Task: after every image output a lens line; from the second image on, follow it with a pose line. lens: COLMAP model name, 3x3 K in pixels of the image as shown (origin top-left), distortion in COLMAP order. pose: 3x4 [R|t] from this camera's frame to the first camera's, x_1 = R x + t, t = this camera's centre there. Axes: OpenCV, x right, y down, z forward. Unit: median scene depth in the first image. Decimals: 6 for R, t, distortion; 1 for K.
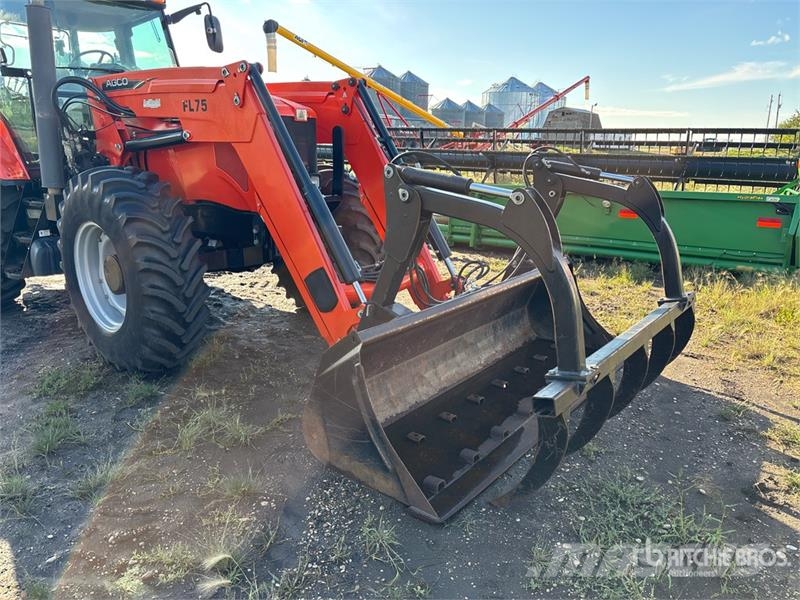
lens RADIAL K [[588.4, 0, 404.0], [0, 588.4, 294.0], [0, 0, 1]] dist [0.021425, -0.033050]
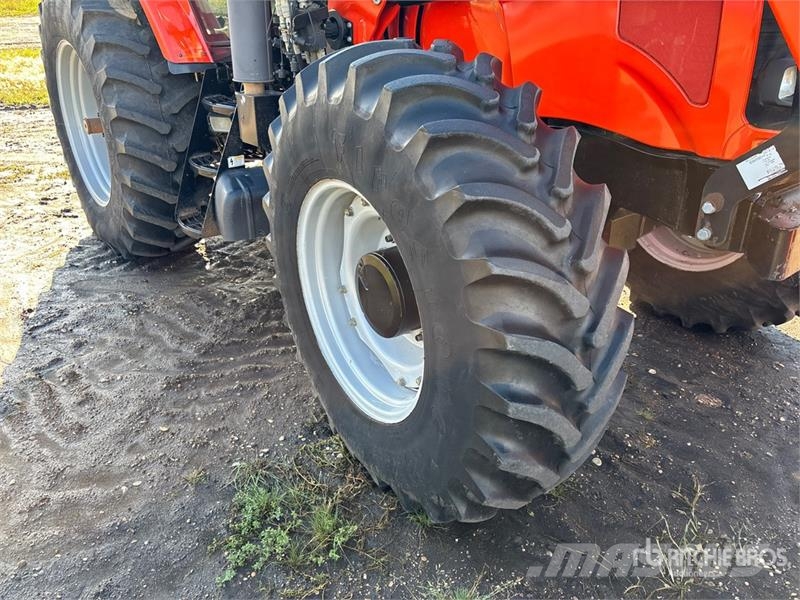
lens RADIAL K [[588.4, 0, 402.0], [0, 588.4, 302.7], [0, 0, 1]] dist [0.021425, -0.033050]
pose [[0.964075, 0.111842, -0.240938, -0.351142], [-0.060166, 0.975408, 0.212036, -0.119724], [0.258727, -0.189923, 0.947095, 0.552011]]
